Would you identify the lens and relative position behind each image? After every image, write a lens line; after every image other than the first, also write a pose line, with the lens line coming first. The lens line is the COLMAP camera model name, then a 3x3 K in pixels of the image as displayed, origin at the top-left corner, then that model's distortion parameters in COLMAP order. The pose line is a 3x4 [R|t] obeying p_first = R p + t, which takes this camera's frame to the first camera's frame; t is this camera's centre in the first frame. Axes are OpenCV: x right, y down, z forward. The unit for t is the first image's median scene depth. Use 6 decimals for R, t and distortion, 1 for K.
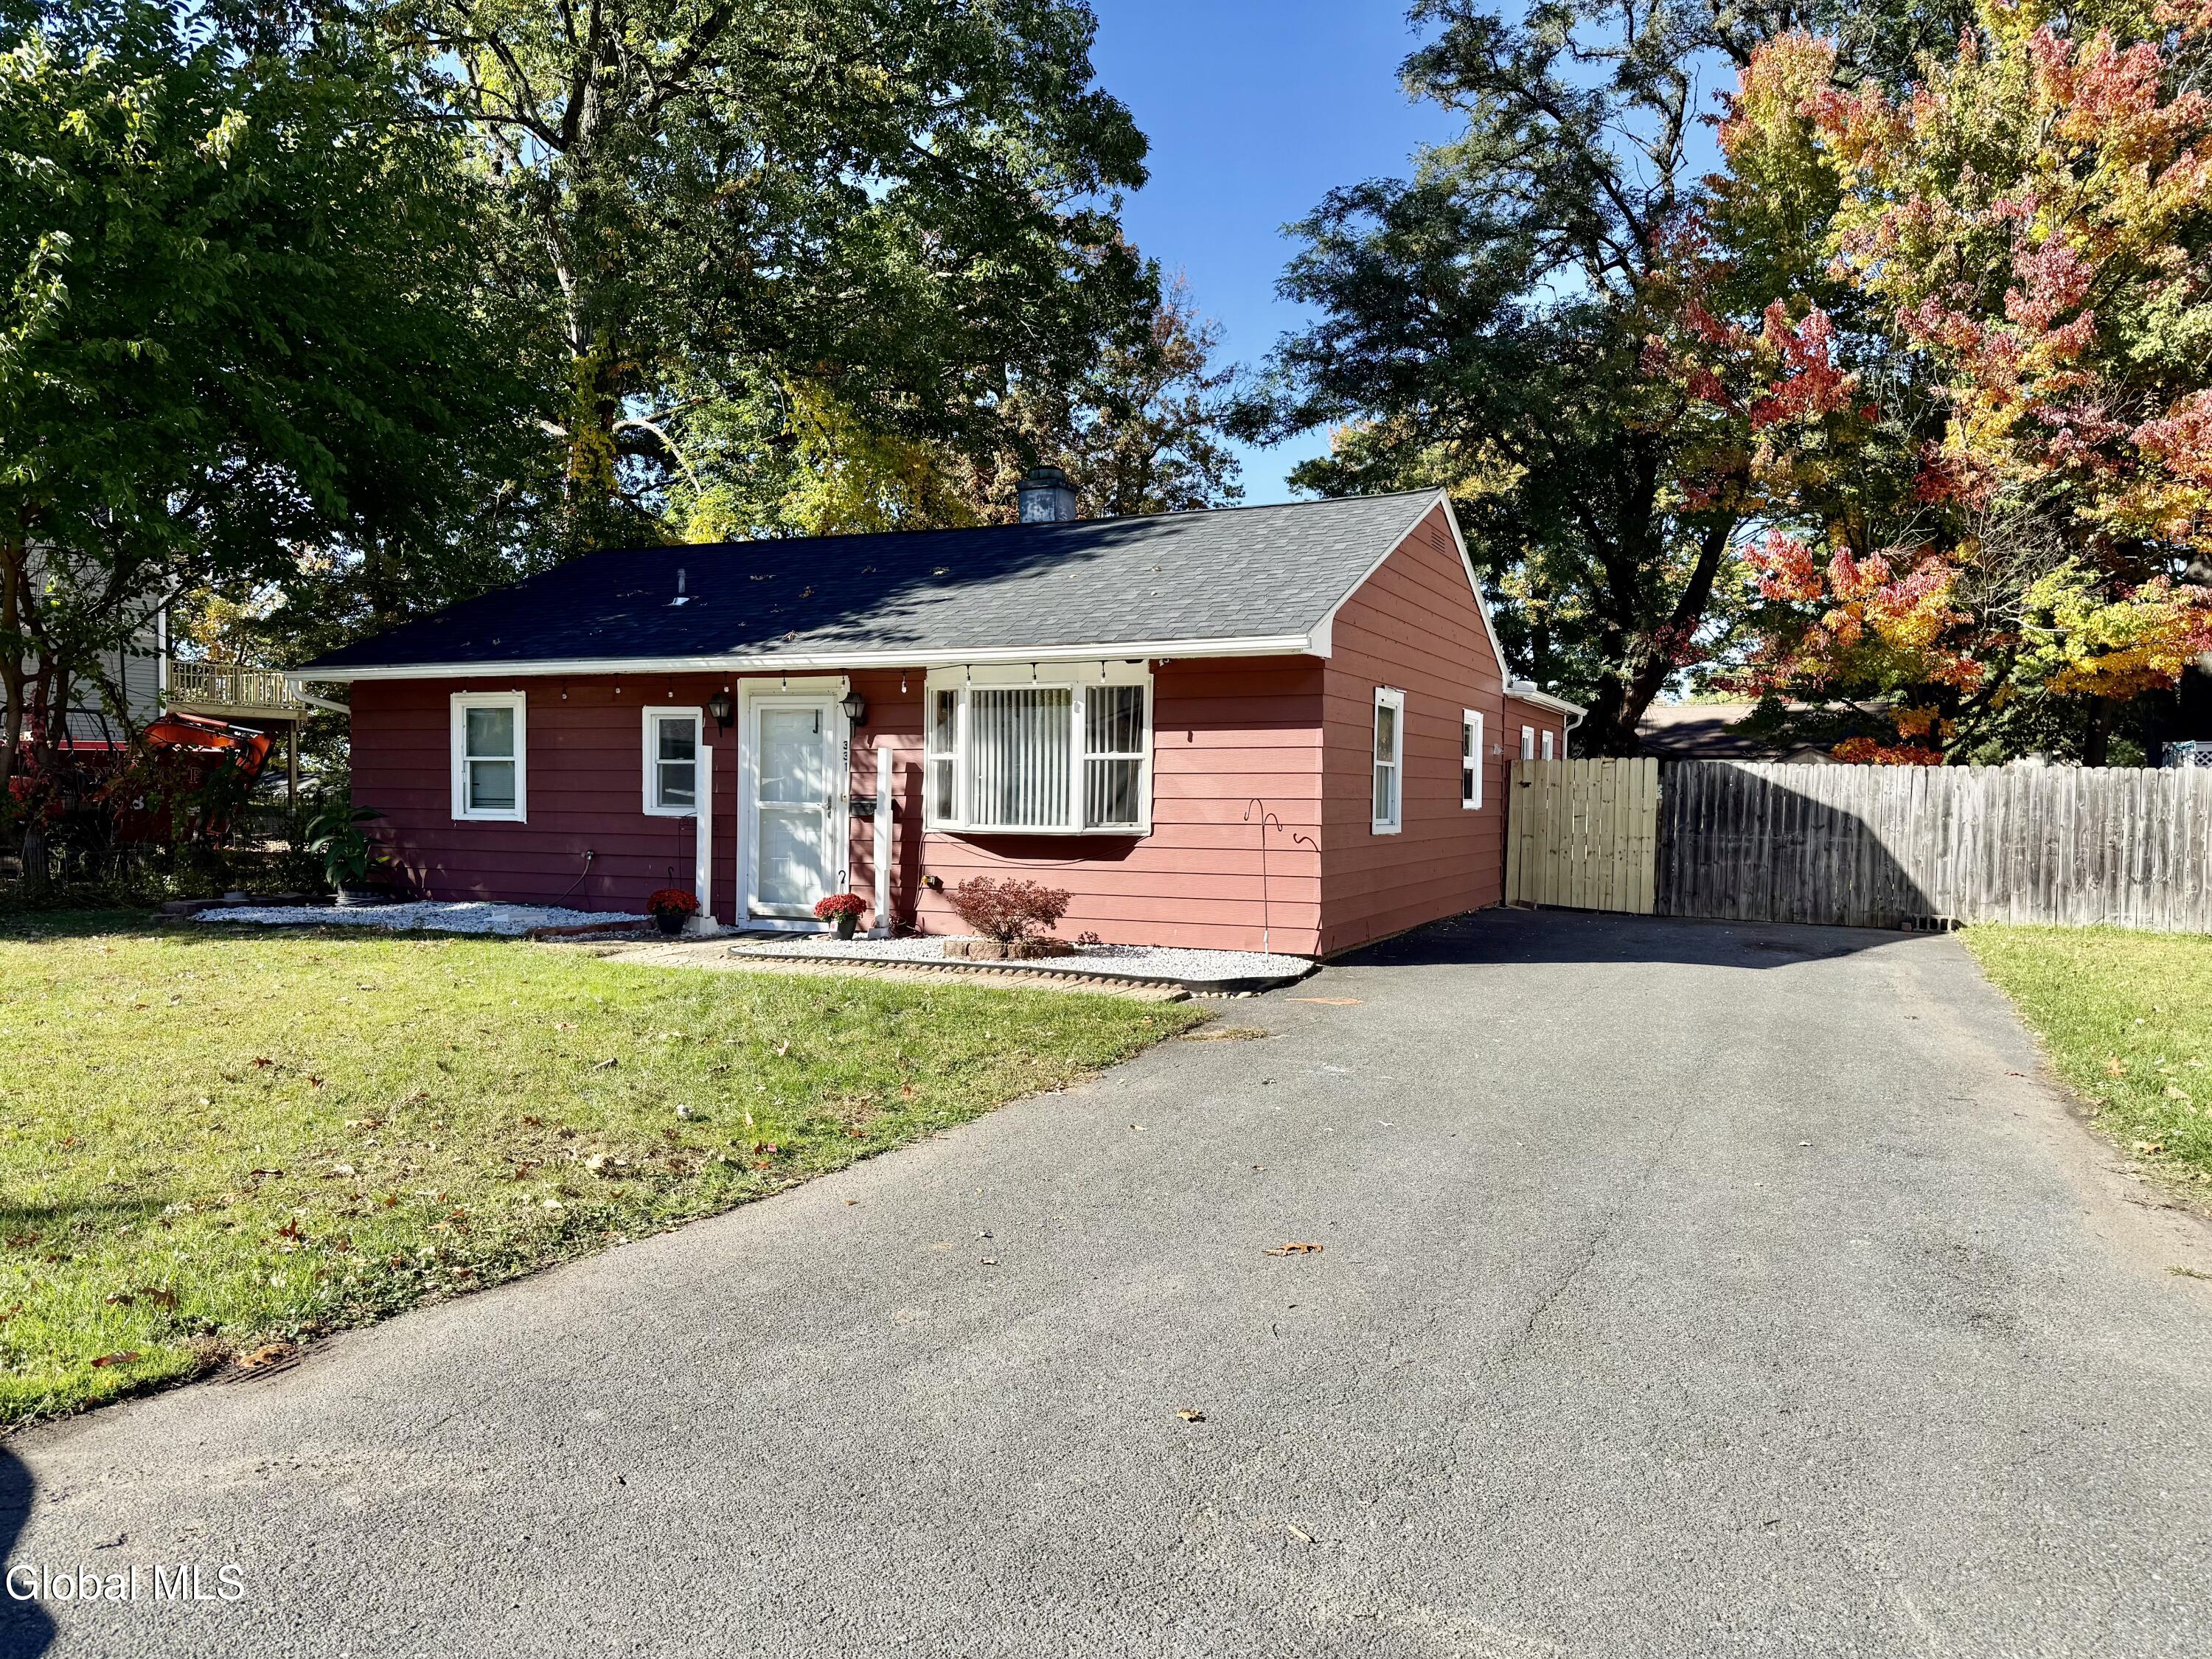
lens RADIAL K [[1547.8, 0, 1099.2], [0, 1547.8, 784.1], [0, 0, 1]] dist [0.171558, -0.339510]
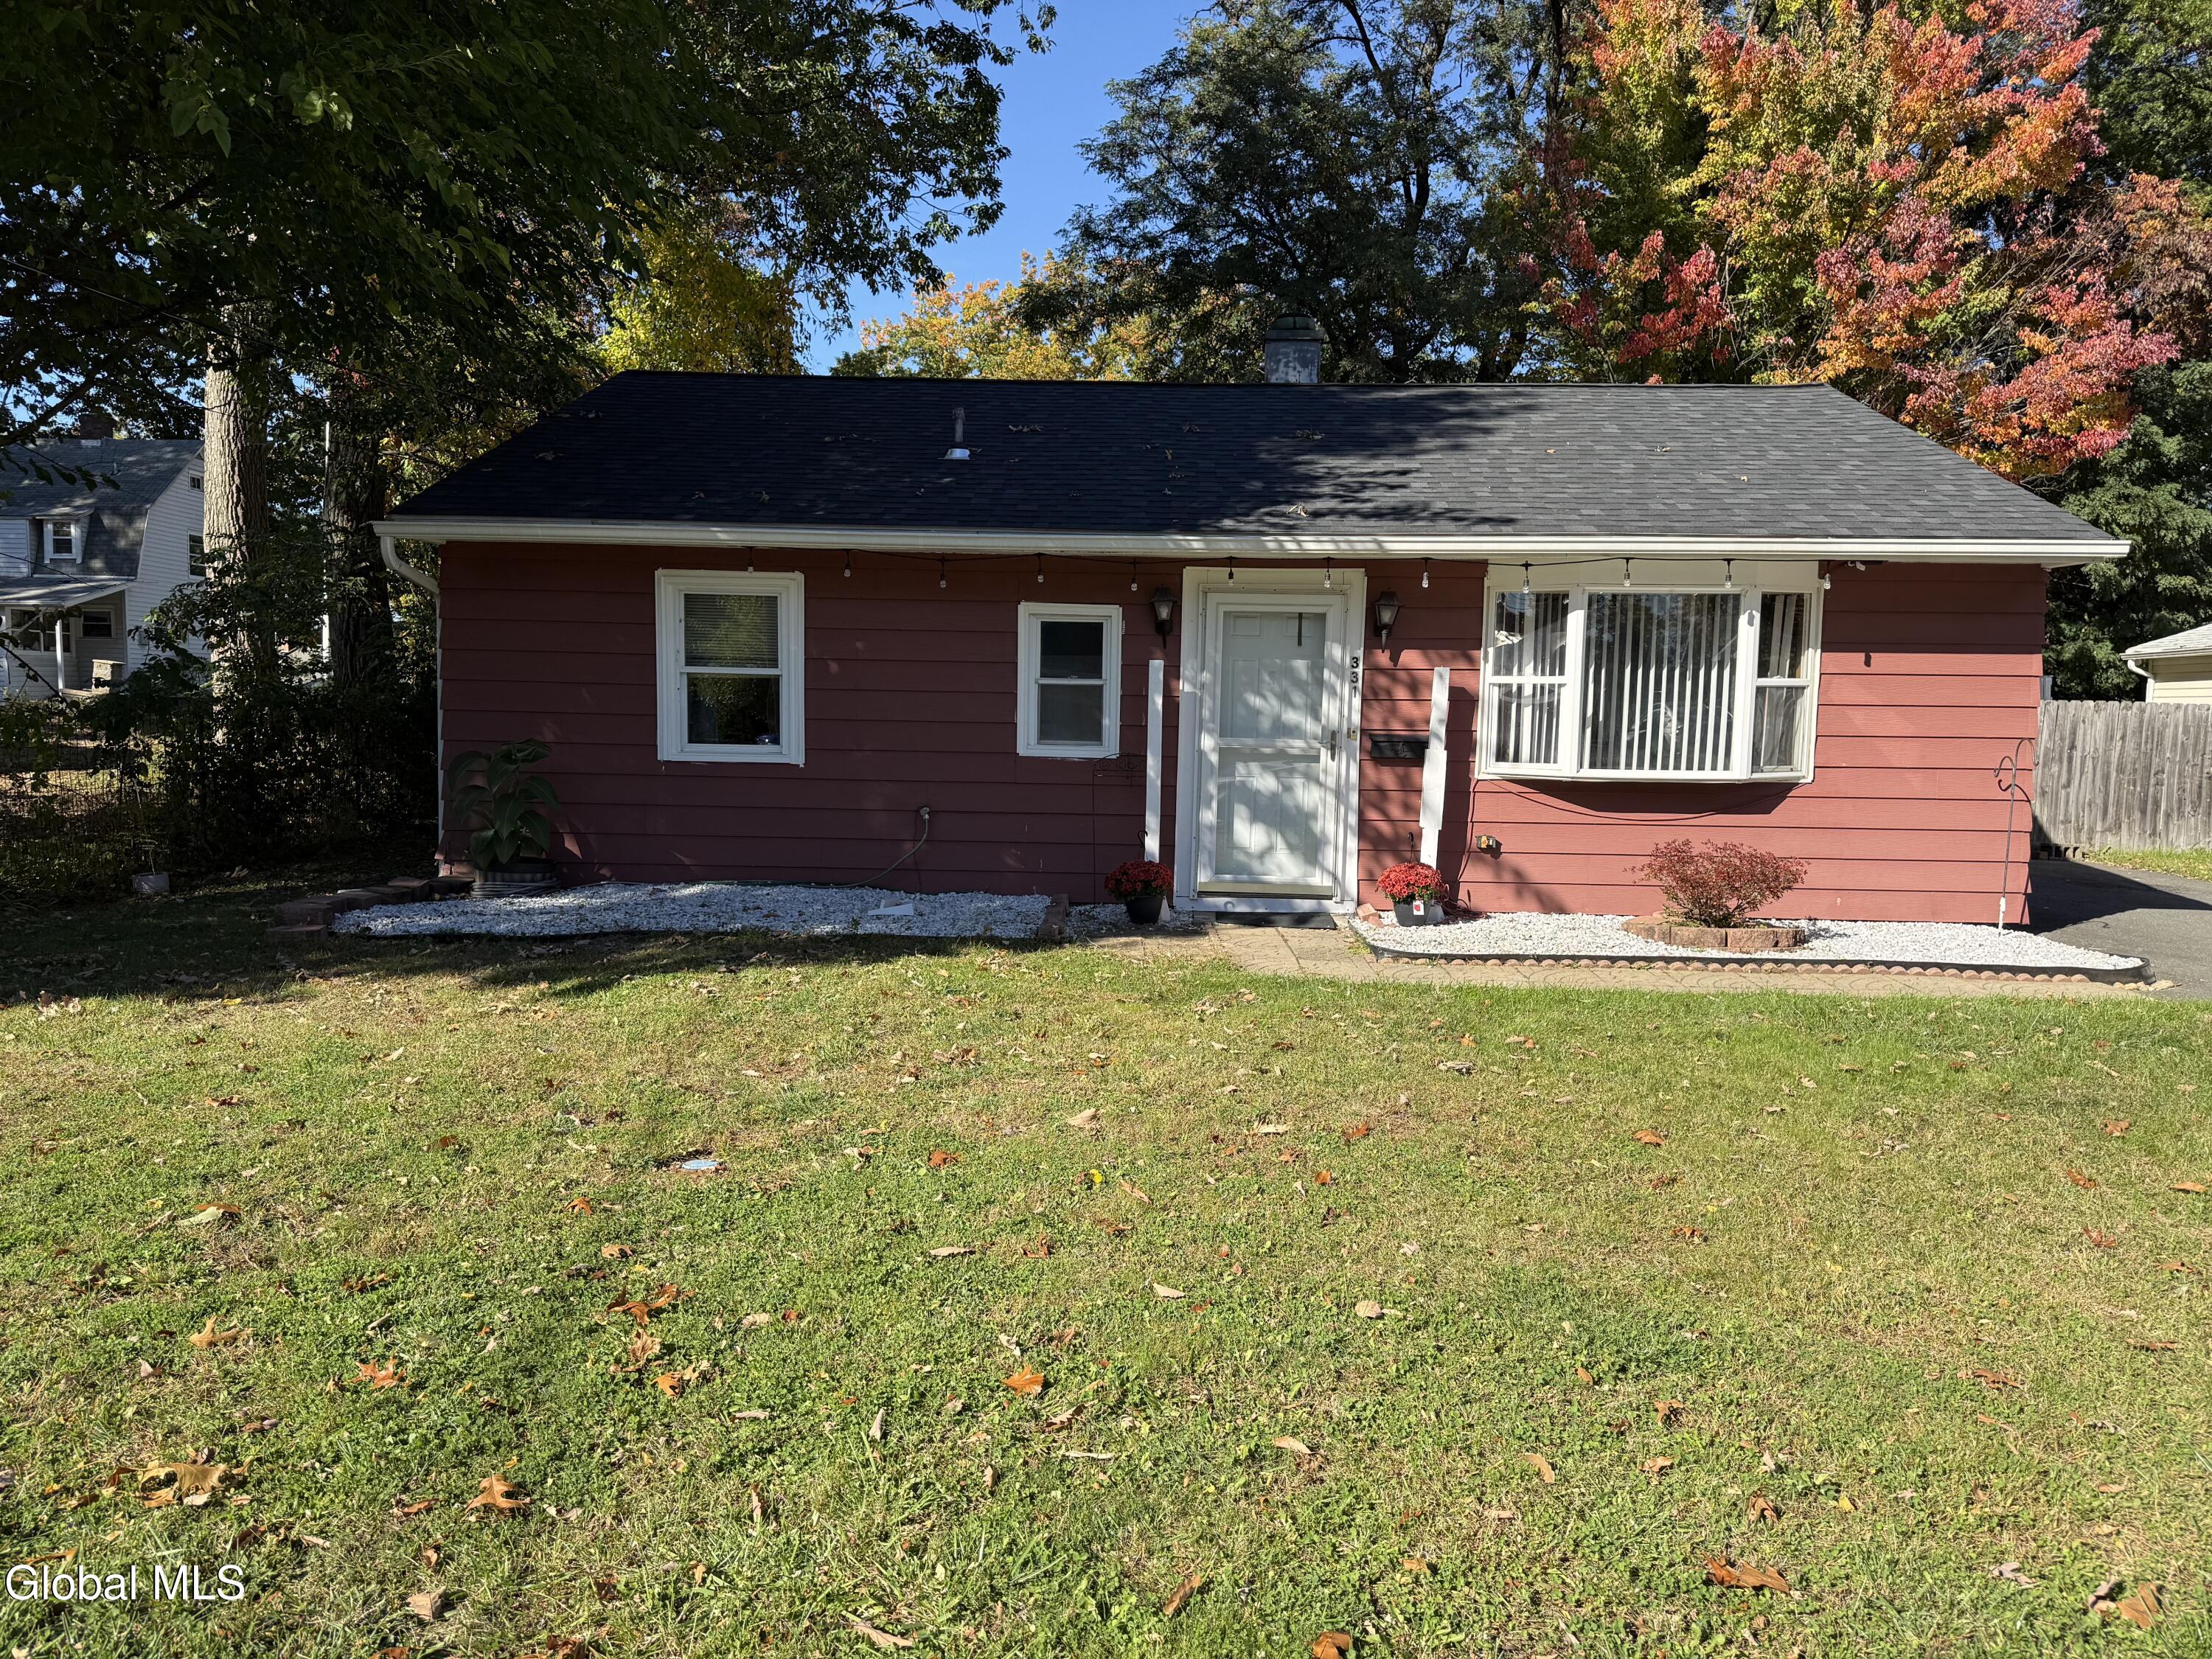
lens RADIAL K [[1547.8, 0, 1099.2], [0, 1547.8, 784.1], [0, 0, 1]] dist [0.171558, -0.339510]
pose [[0.919241, -0.010983, 0.393542, -0.549097], [-0.009673, 0.998679, 0.050464, -0.003198], [-0.393577, -0.050196, 0.917920, 0.349691]]
